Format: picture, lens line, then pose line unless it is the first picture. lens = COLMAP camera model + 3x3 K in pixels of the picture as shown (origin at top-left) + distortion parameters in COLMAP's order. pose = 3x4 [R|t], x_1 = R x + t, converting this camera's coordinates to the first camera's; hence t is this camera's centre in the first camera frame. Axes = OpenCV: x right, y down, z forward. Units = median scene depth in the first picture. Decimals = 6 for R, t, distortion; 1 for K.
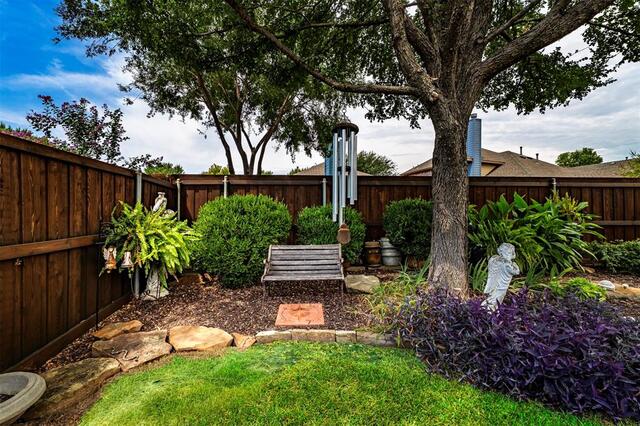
lens RADIAL K [[269.3, 0, 319.4], [0, 269.3, 212.7], [0, 0, 1]] dist [-0.002268, -0.000042]
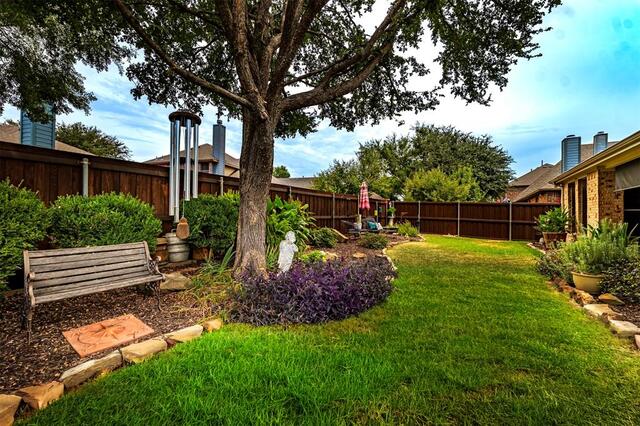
lens RADIAL K [[269.3, 0, 318.1], [0, 269.3, 214.5], [0, 0, 1]] dist [-0.002268, -0.000042]
pose [[0.568034, 0.007605, 0.822970, -0.313481], [-0.028005, 0.999557, 0.010093, 0.003609], [-0.822528, -0.028780, 0.567995, 0.049106]]
